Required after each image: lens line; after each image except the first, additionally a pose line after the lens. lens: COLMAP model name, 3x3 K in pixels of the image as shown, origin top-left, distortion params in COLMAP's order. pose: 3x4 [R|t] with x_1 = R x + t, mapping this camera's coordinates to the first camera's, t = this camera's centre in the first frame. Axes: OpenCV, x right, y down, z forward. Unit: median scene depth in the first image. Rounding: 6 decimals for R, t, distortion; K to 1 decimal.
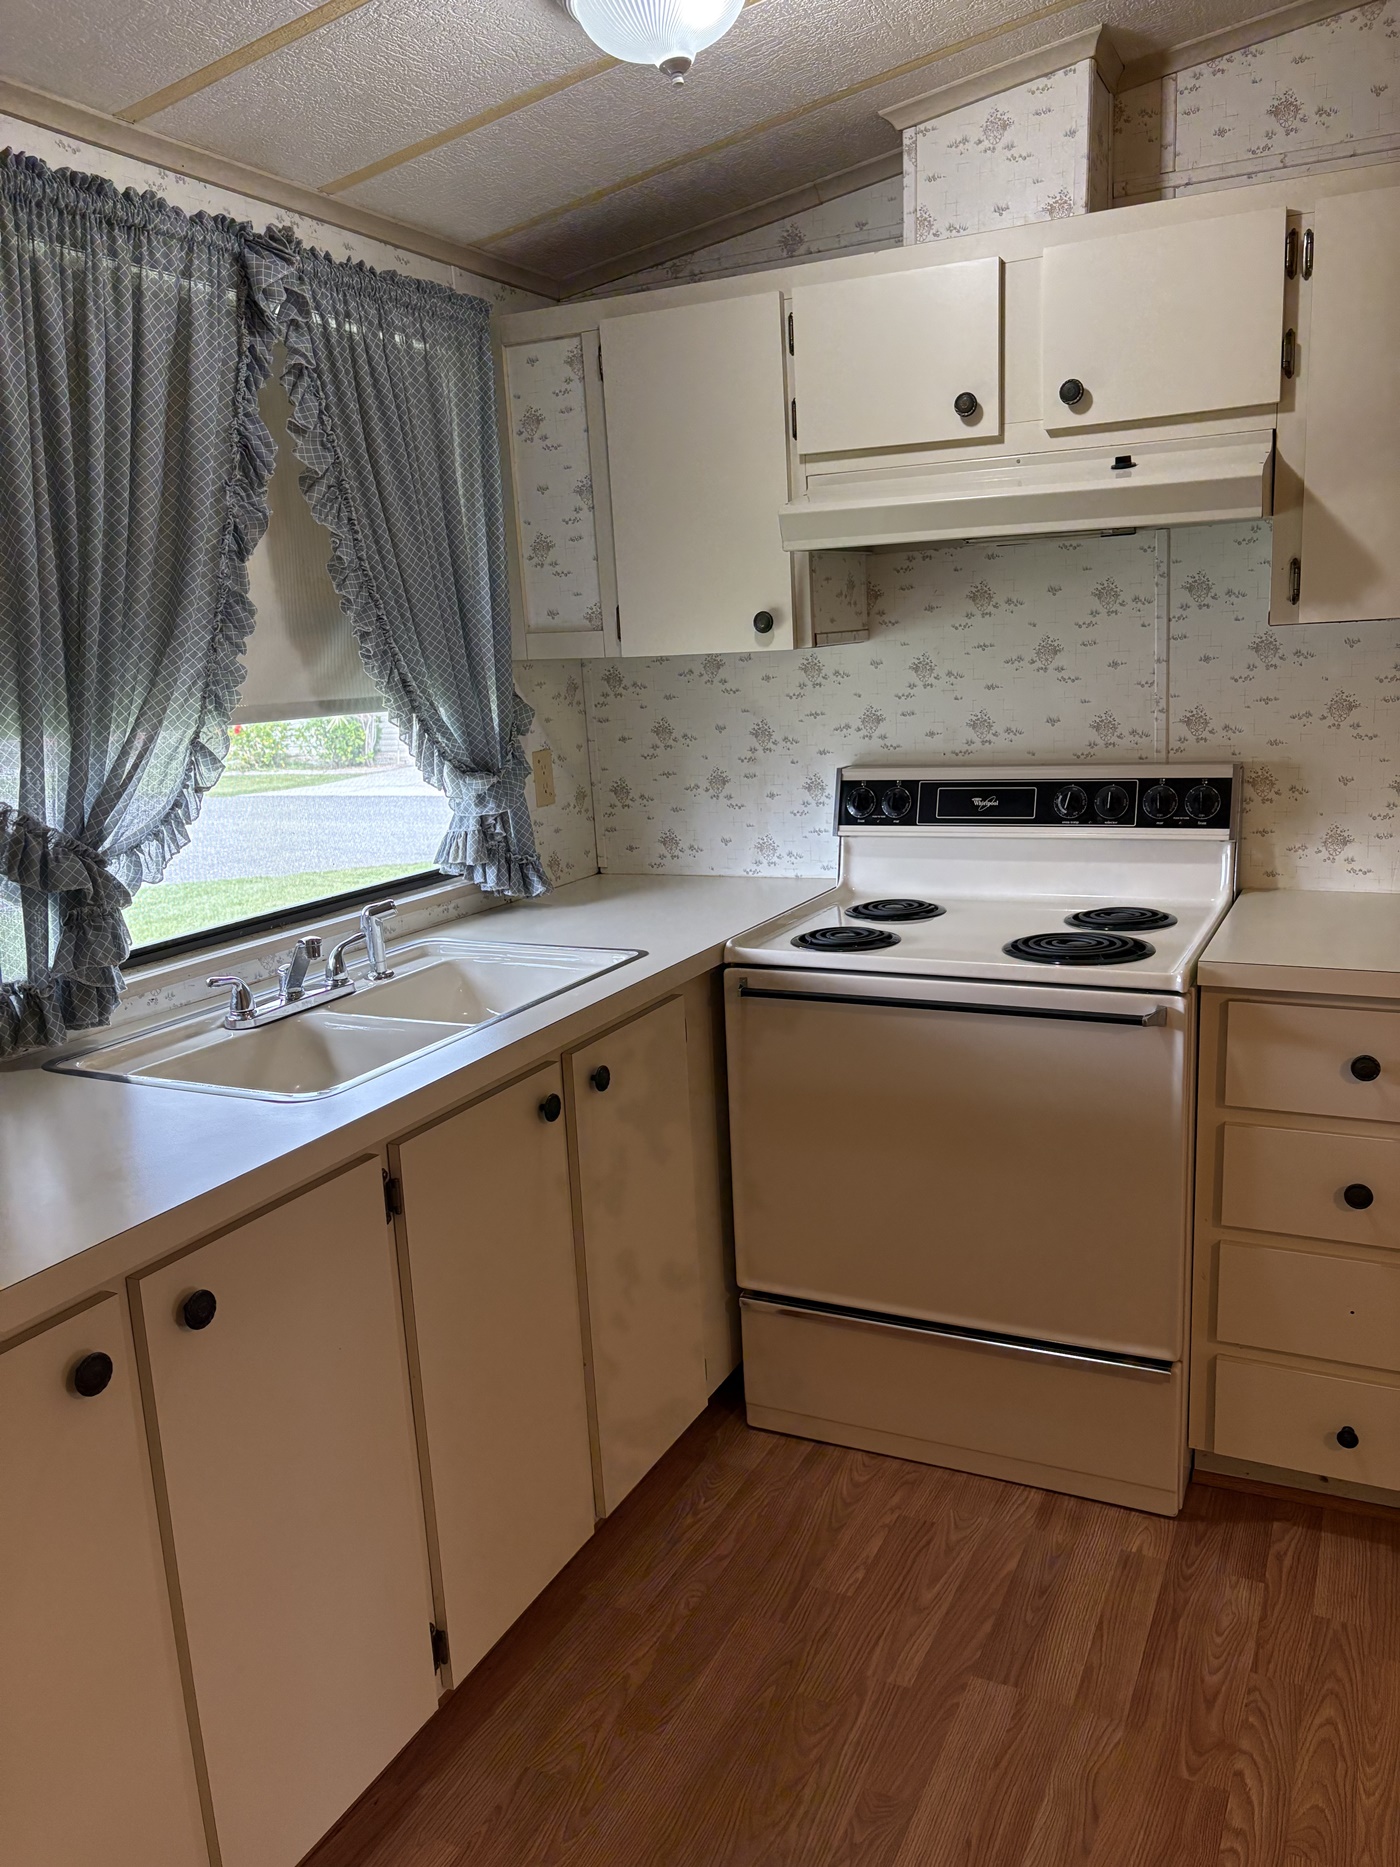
lens RADIAL K [[1386.5, 0, 720.5], [0, 1386.5, 942.9], [0, 0, 1]] dist [0.053365, -0.047526]
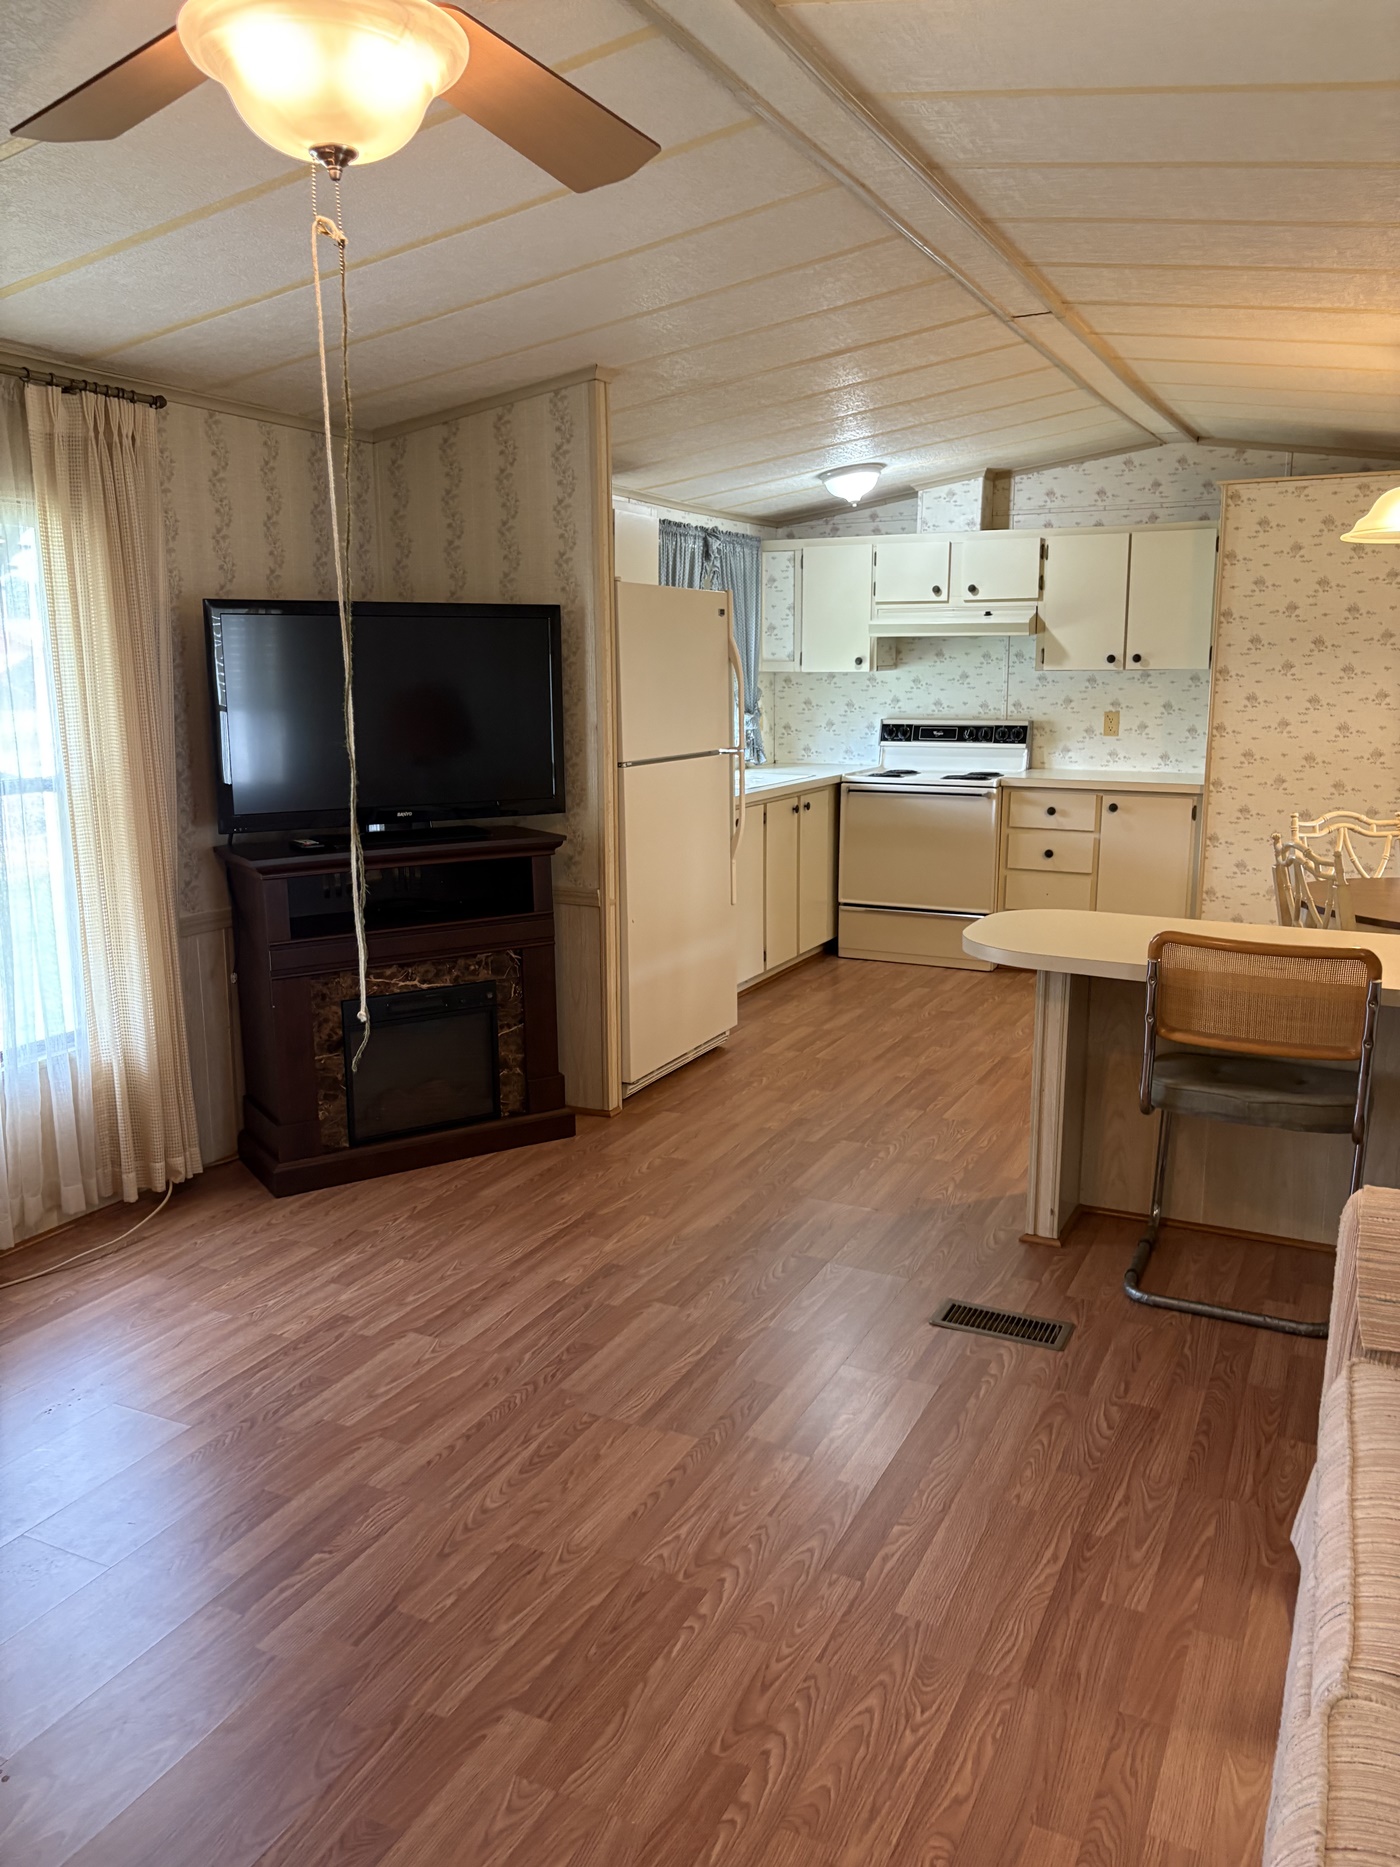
lens RADIAL K [[1411.3, 0, 699.9], [0, 1411.3, 959.6], [0, 0, 1]] dist [0.070575, -0.077971]
pose [[0.998976, 0.044519, 0.008058, -0.279178], [-0.044477, 0.998996, -0.005289, 0.384761], [-0.008285, 0.004925, 0.999954, -1.782138]]
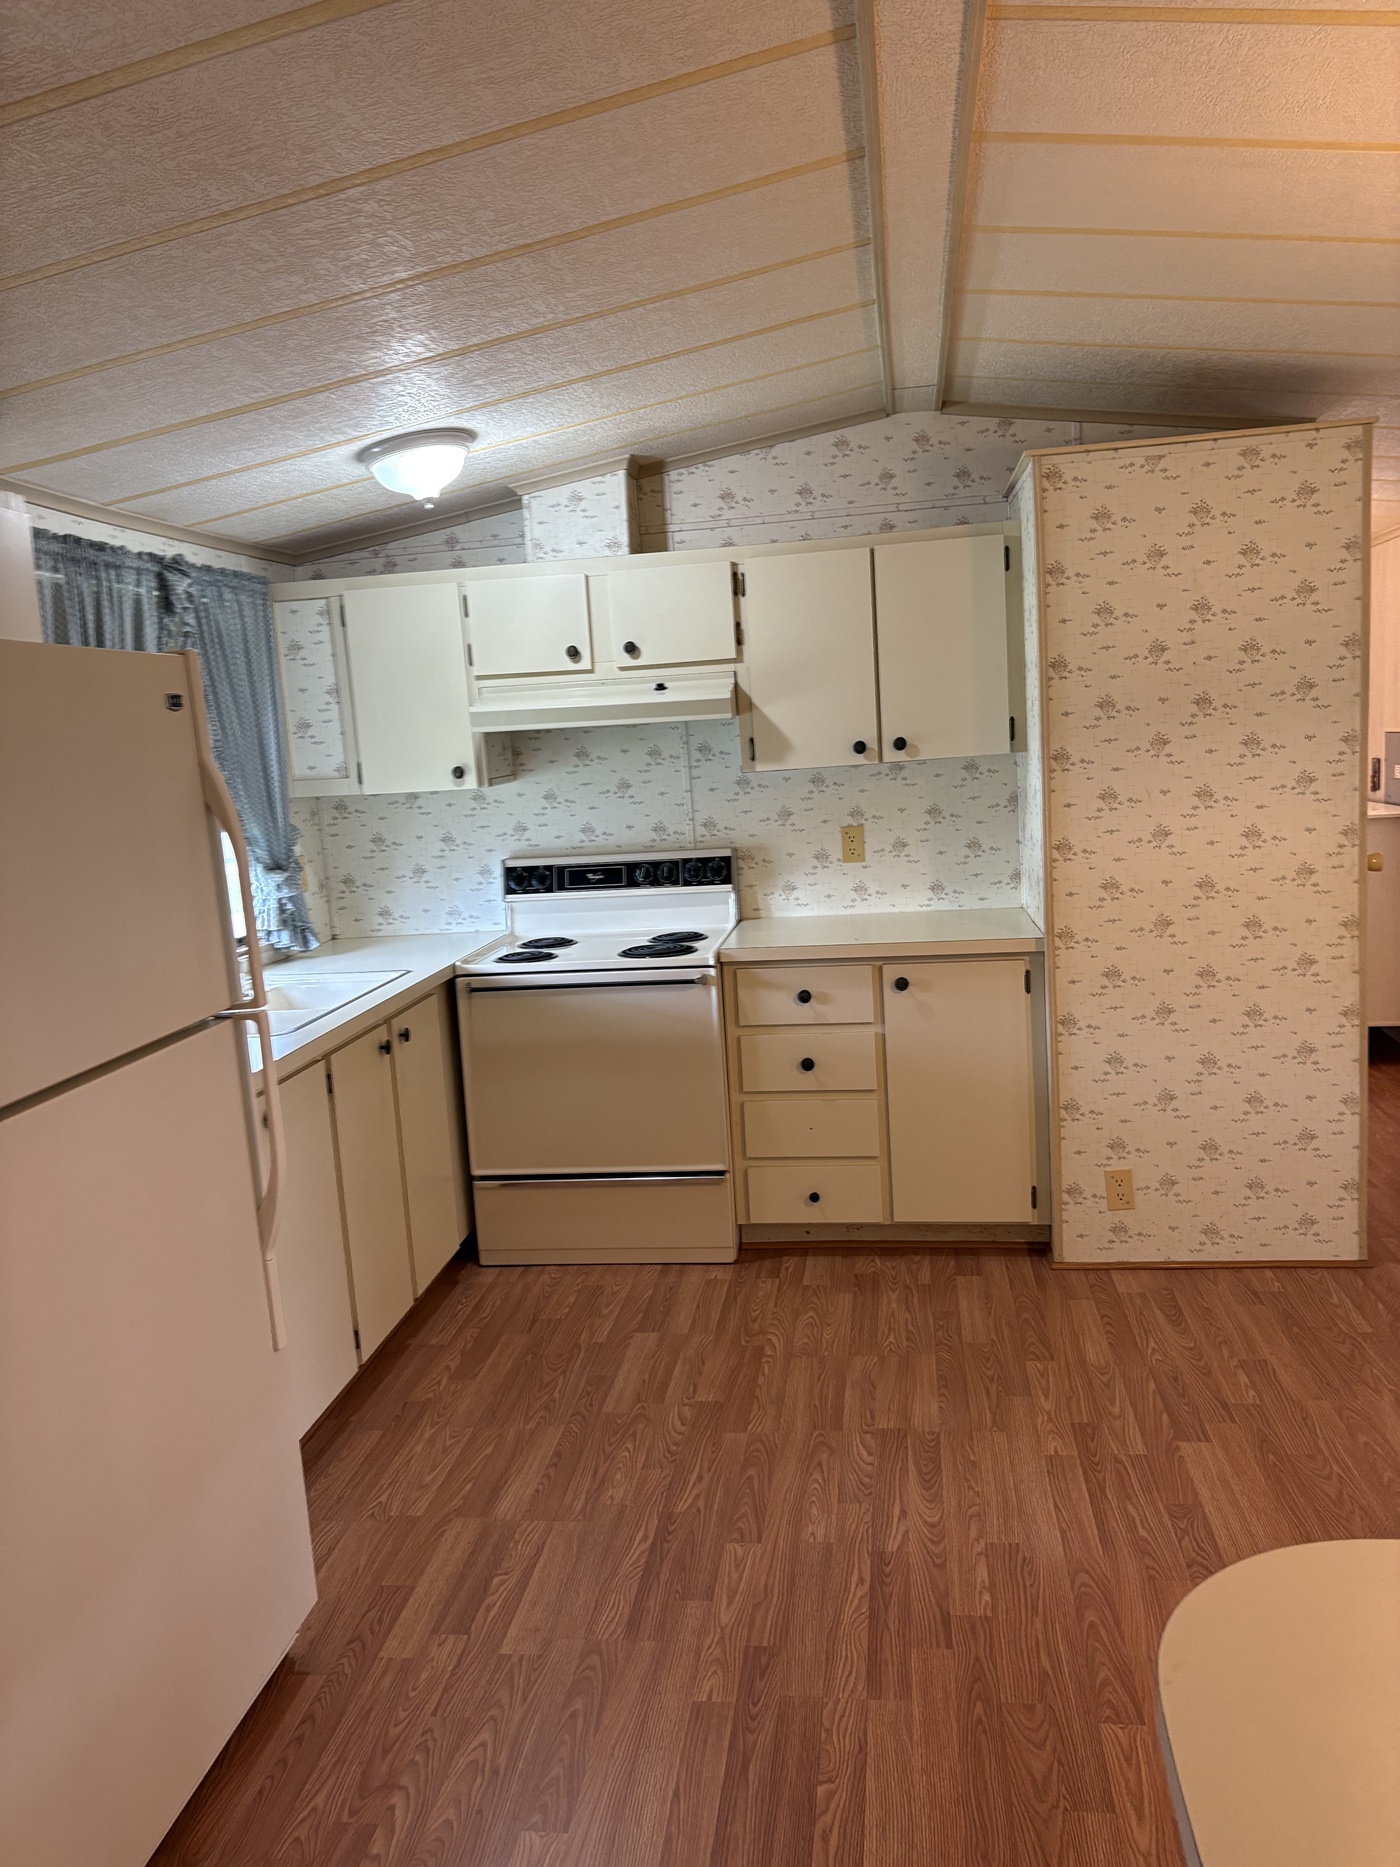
lens RADIAL K [[1403.1, 0, 659.9], [0, 1403.1, 949.8], [0, 0, 1]] dist [0.216837, -0.523665]
pose [[0.958859, -0.057078, 0.278086, -0.222406], [0.078121, 0.994811, -0.065178, 0.109352], [-0.272923, 0.084221, 0.958342, -0.672543]]
